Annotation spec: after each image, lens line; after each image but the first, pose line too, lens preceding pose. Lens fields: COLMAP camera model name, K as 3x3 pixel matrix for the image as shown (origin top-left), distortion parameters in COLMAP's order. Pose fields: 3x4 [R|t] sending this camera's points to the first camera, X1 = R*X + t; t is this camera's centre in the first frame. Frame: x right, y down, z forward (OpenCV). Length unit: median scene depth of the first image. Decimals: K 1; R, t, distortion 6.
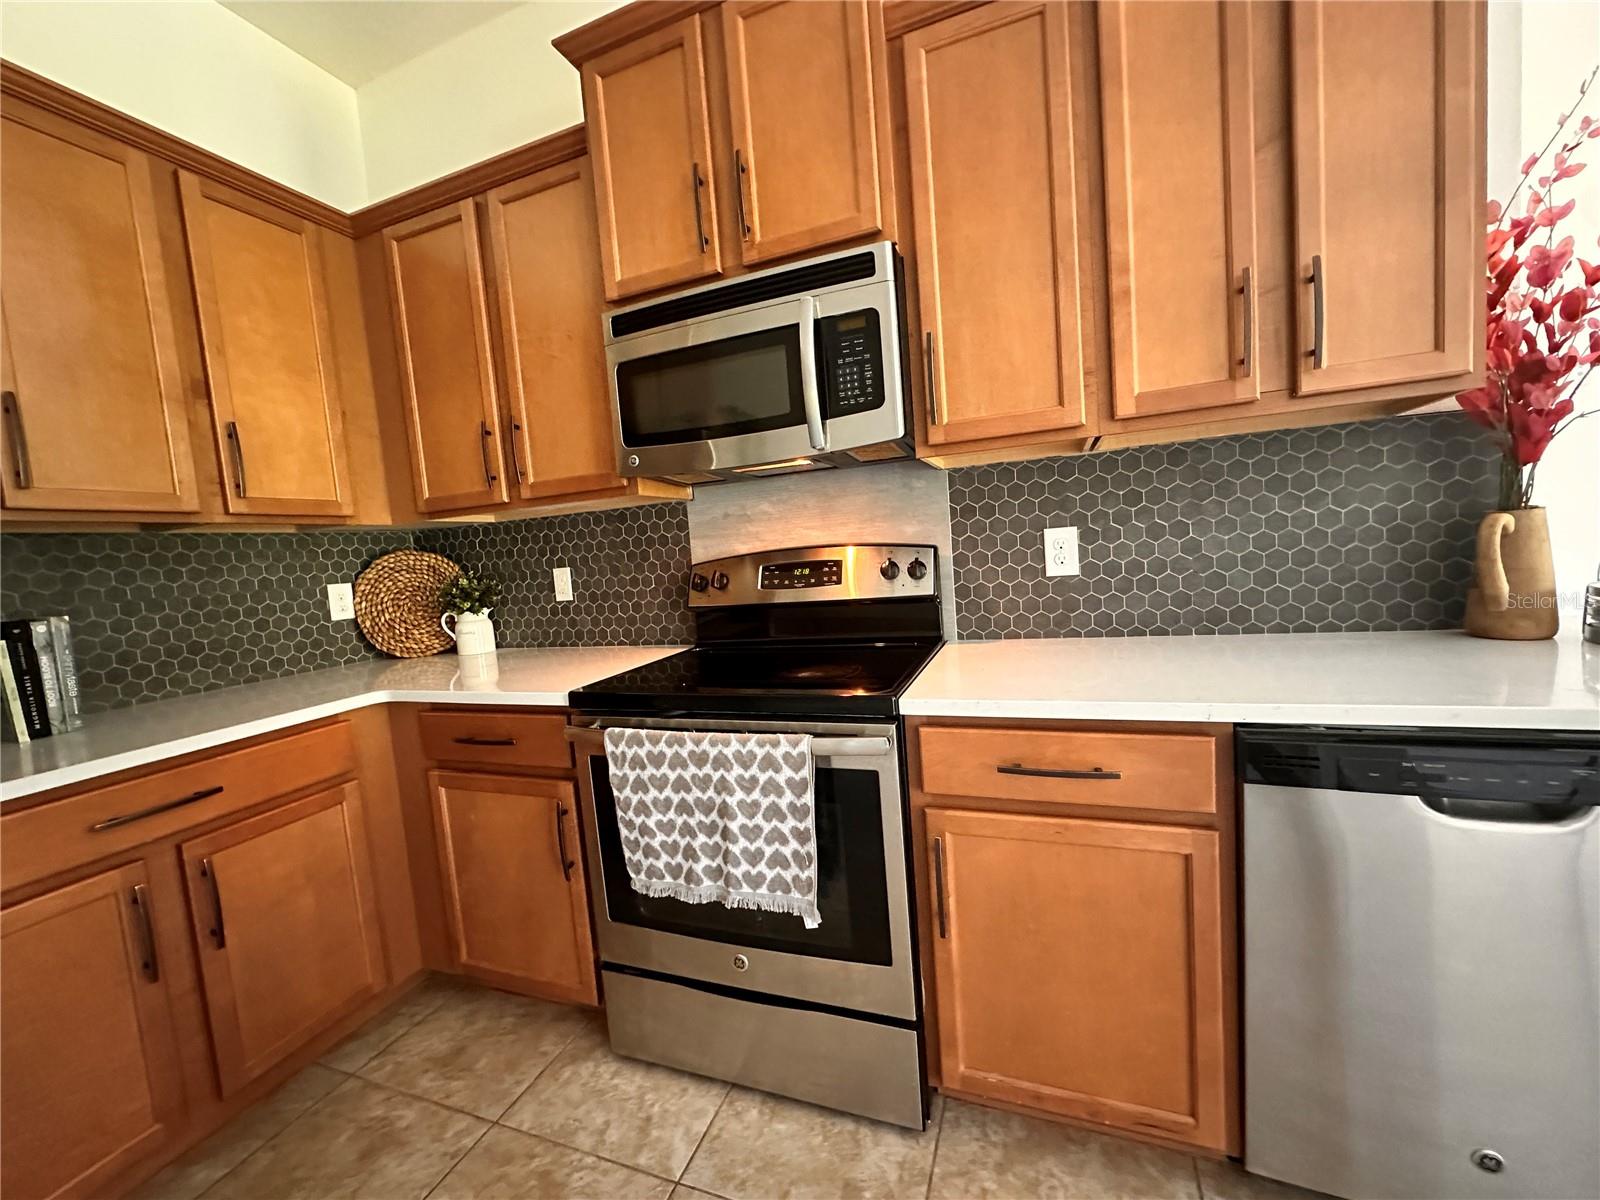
lens RADIAL K [[649.0, 0, 804.3], [0, 649.0, 599.6], [0, 0, 1]] dist [-0.002050, -0.000386]
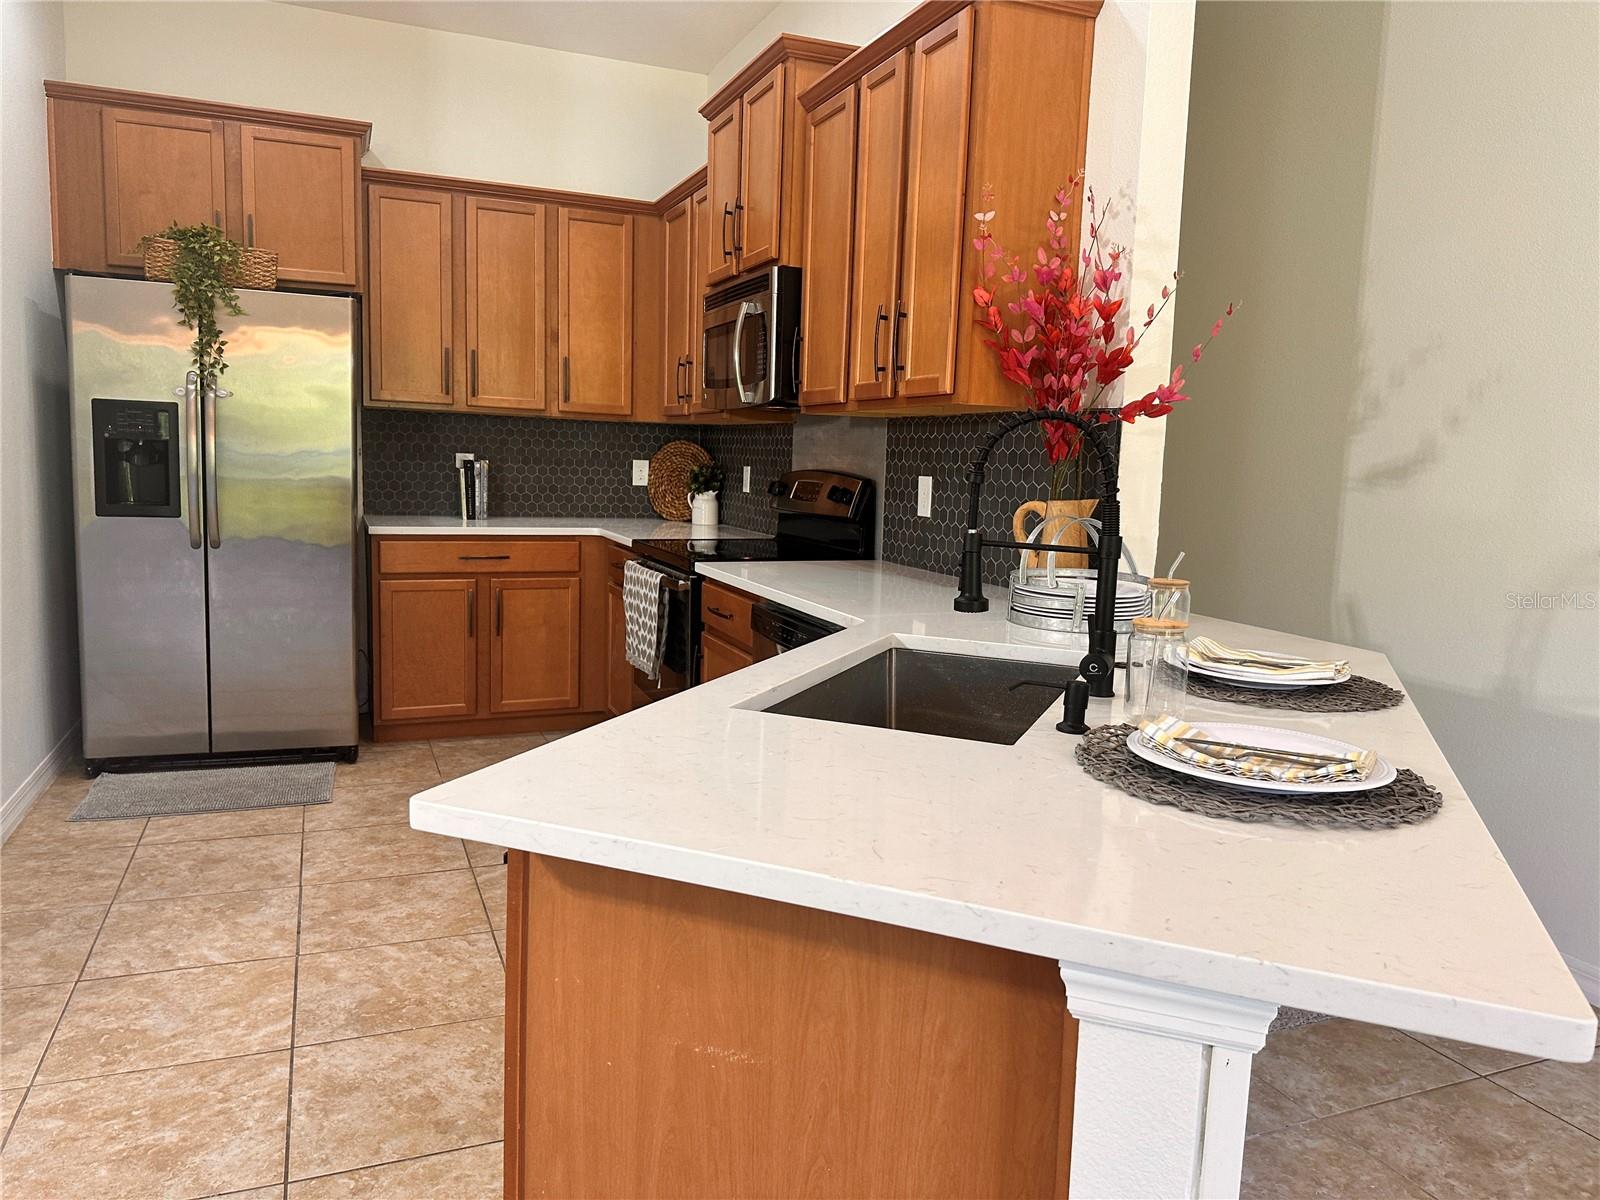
lens RADIAL K [[1106.0, 0, 774.0], [0, 1106.0, 616.4], [0, 0, 1]] dist [0.047256, -0.056105]
pose [[0.676305, 0.205603, -0.707347, 1.472648], [-0.144952, 0.978628, 0.145866, -0.099363], [0.722219, 0.003882, 0.691653, -0.532855]]
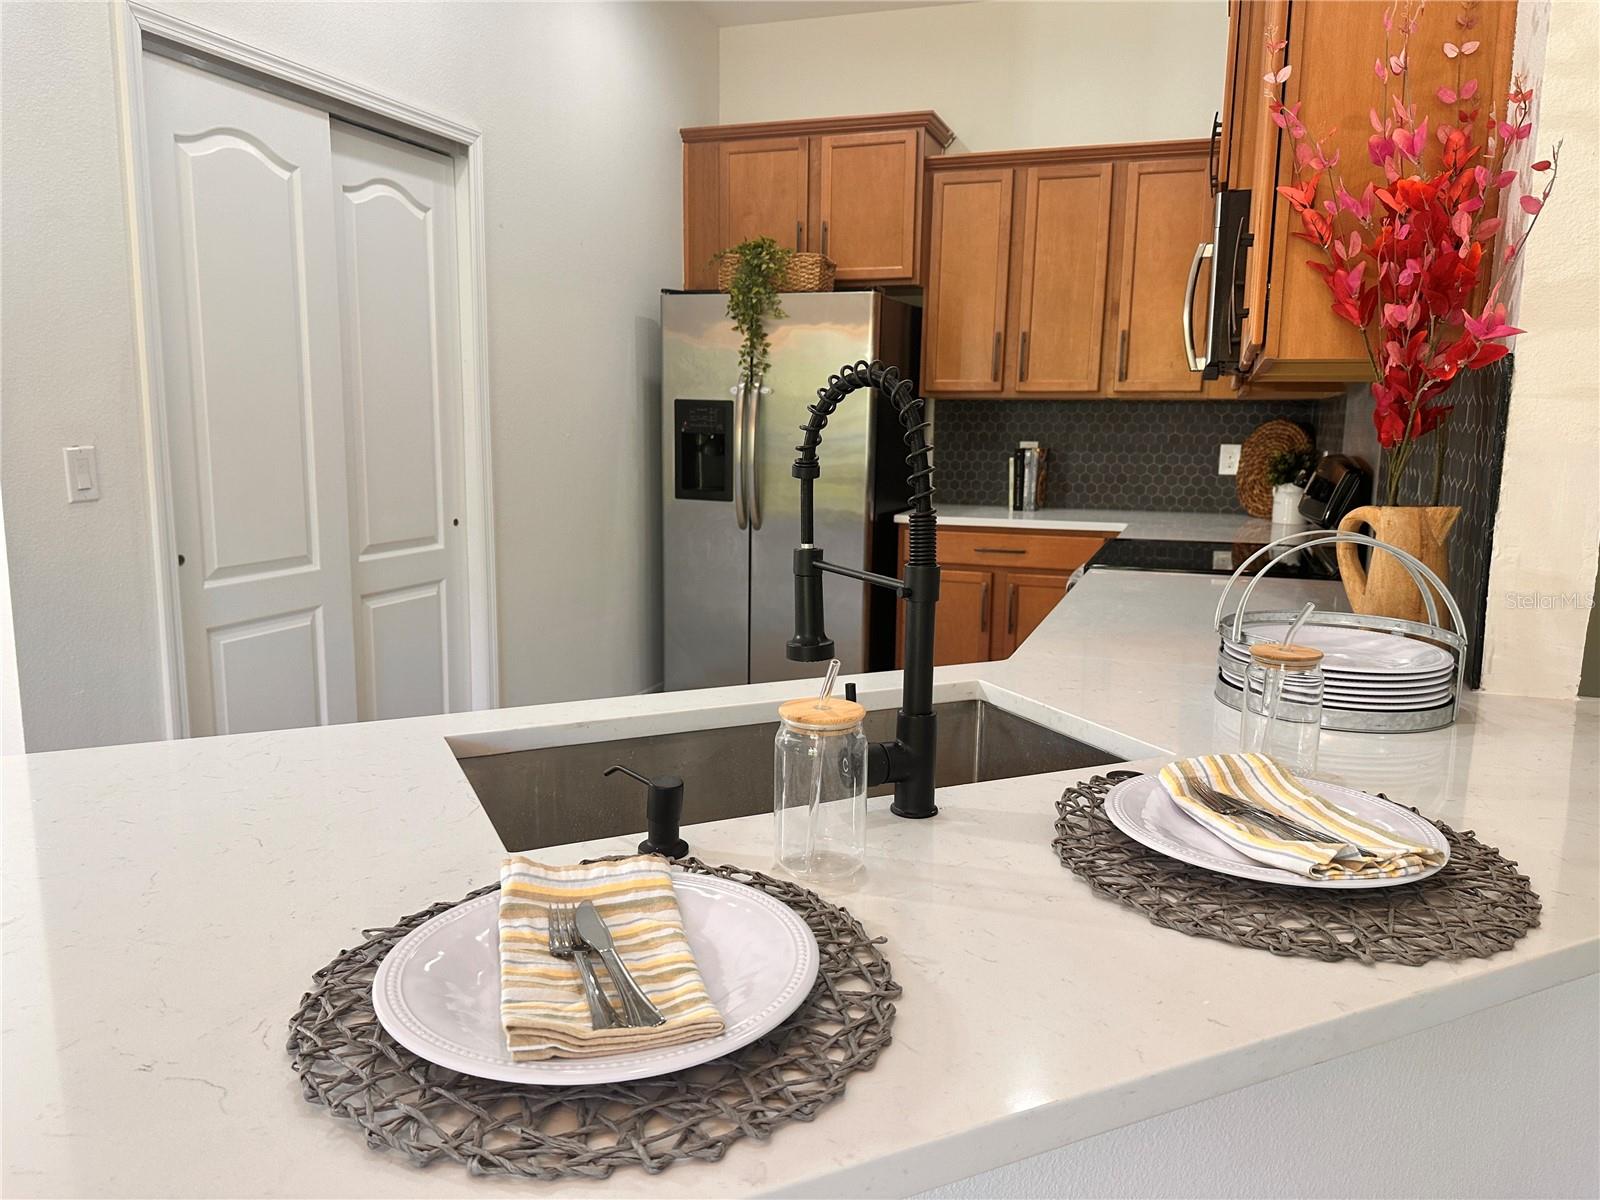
lens RADIAL K [[1106.0, 0, 809.2], [0, 1106.0, 623.8], [0, 0, 1]] dist [0.047256, -0.056105]
pose [[0.048104, 0.256205, -0.965425, 1.548957], [-0.096444, 0.963219, 0.250814, -0.172271], [0.994175, 0.081044, 0.071044, 0.128498]]
